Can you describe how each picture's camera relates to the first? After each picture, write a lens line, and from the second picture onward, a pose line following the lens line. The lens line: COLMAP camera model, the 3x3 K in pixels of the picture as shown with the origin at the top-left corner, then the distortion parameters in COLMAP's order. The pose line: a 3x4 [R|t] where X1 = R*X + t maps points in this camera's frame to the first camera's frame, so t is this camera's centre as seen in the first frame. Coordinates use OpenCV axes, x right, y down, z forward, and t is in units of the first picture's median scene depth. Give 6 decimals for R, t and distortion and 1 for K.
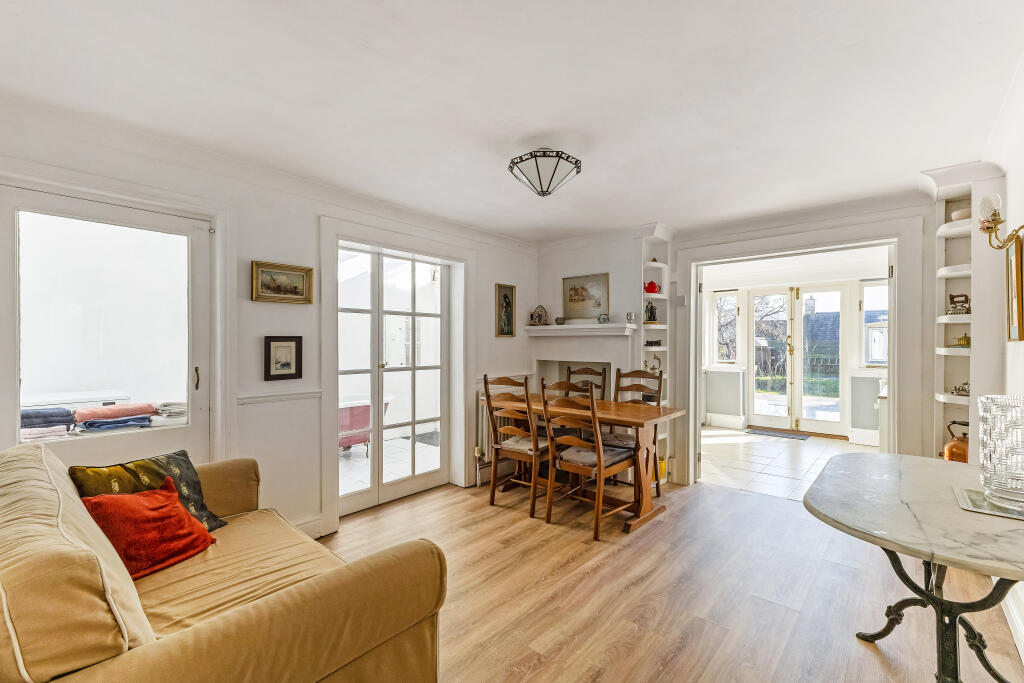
lens RADIAL K [[441.7, 0, 503.3], [0, 441.7, 343.7], [0, 0, 1]] dist [0.002145, 0.000250]
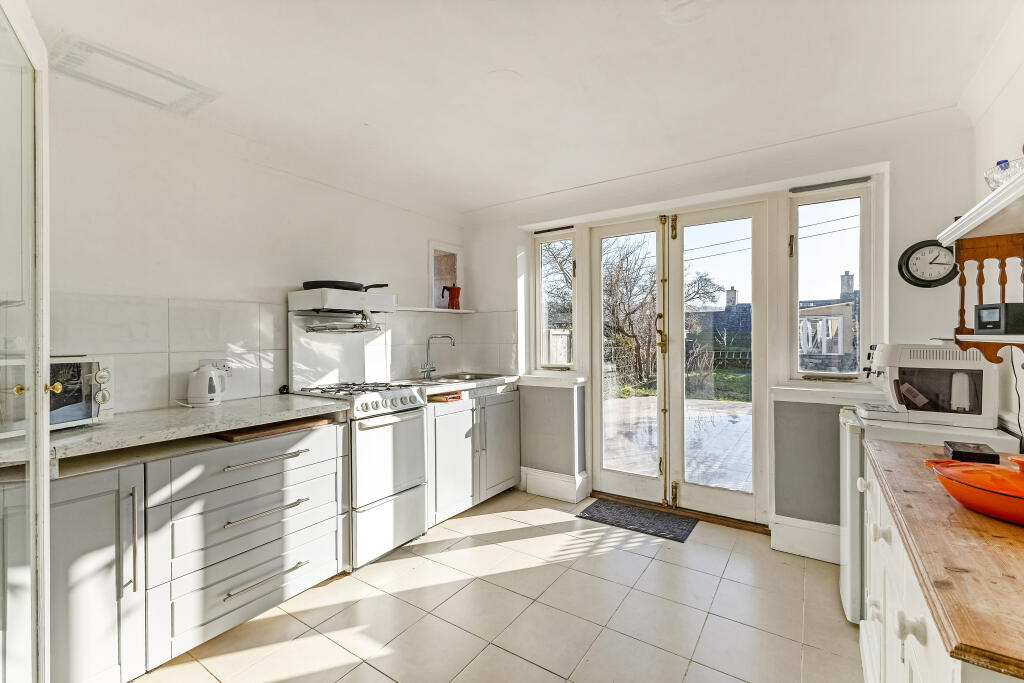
lens RADIAL K [[441.7, 0, 519.5], [0, 441.7, 337.9], [0, 0, 1]] dist [0.002145, 0.000250]
pose [[0.988318, -0.006049, 0.152284, 0.416970], [0.005938, 0.999982, 0.001181, 0.007158], [-0.152289, -0.000263, 0.988336, 0.537357]]
